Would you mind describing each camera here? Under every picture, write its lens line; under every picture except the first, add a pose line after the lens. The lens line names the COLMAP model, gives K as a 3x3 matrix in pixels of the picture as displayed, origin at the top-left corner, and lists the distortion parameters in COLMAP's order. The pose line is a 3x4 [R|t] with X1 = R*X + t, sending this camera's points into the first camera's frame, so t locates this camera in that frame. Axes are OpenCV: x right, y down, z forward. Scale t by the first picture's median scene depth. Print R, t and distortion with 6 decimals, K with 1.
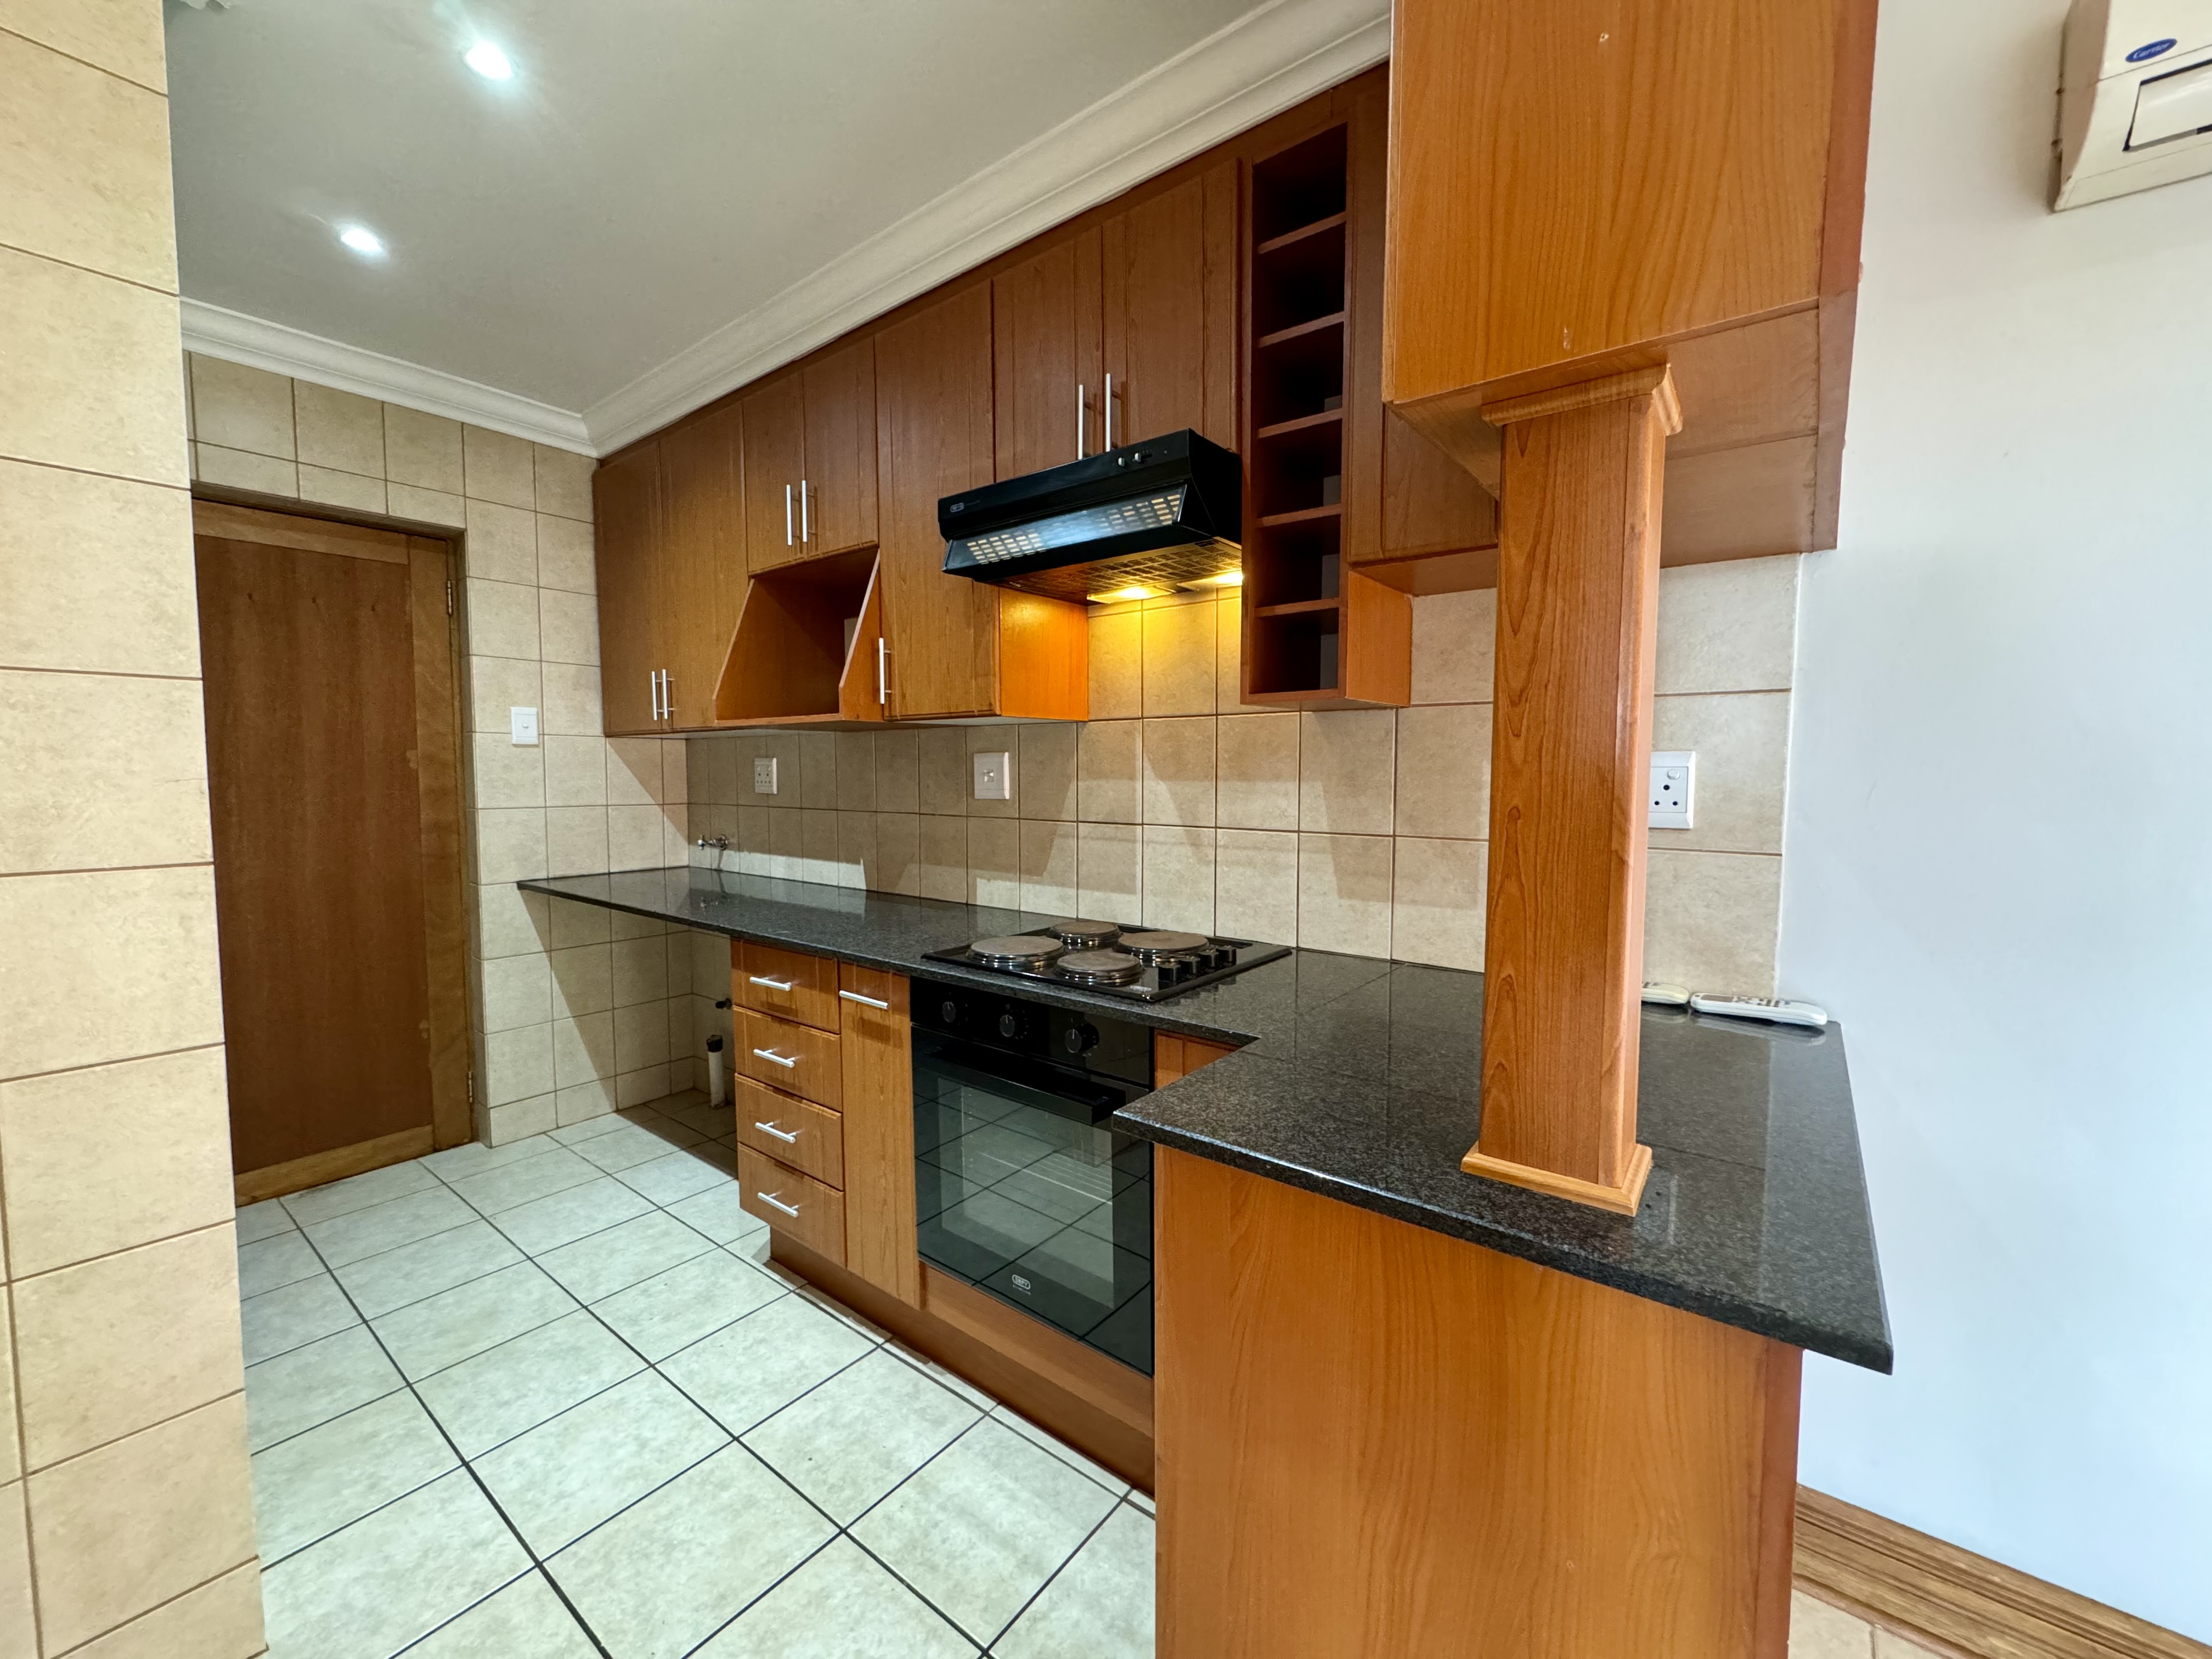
lens RADIAL K [[879.1, 0, 1112.6], [0, 879.1, 827.1], [0, 0, 1]] dist [-0.002679, 0.000126]
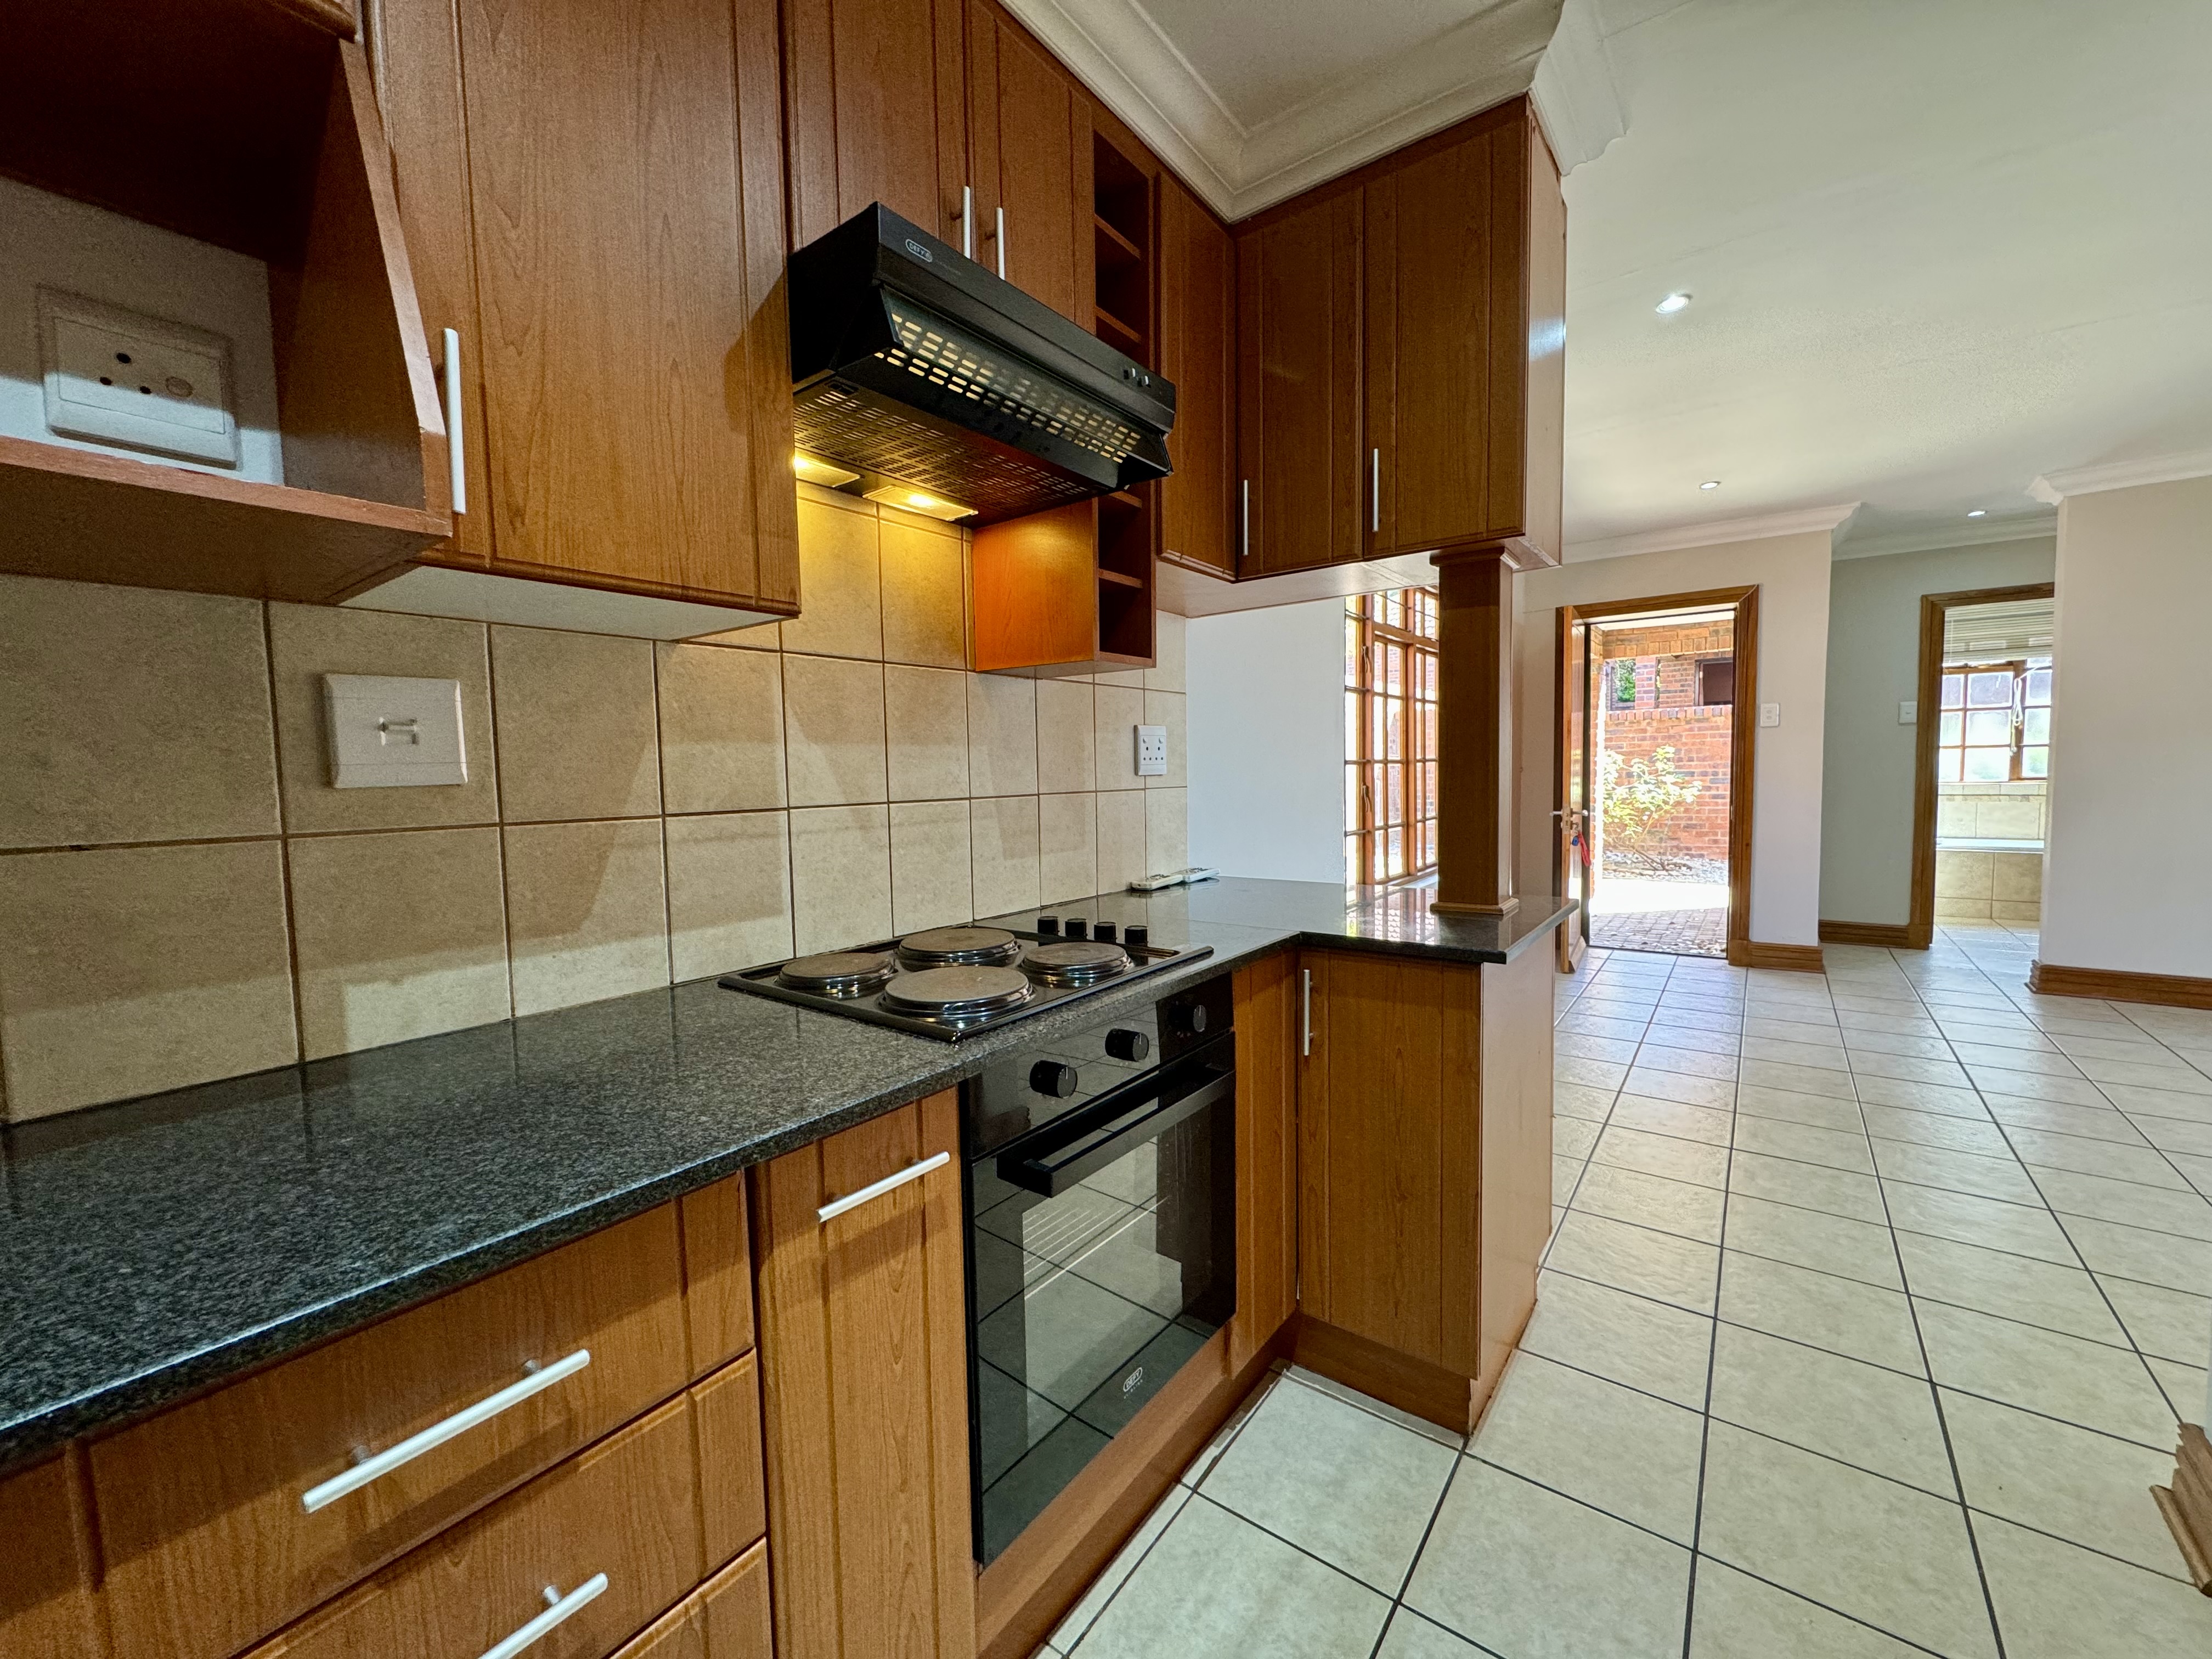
lens RADIAL K [[879.1, 0, 1106.6], [0, 879.1, 826.2], [0, 0, 1]] dist [-0.002679, 0.000126]
pose [[-0.013518, -0.065240, 0.997778, -0.475312], [0.086263, 0.994073, 0.066167, -0.009585], [-0.996181, 0.086966, -0.007810, 0.558839]]
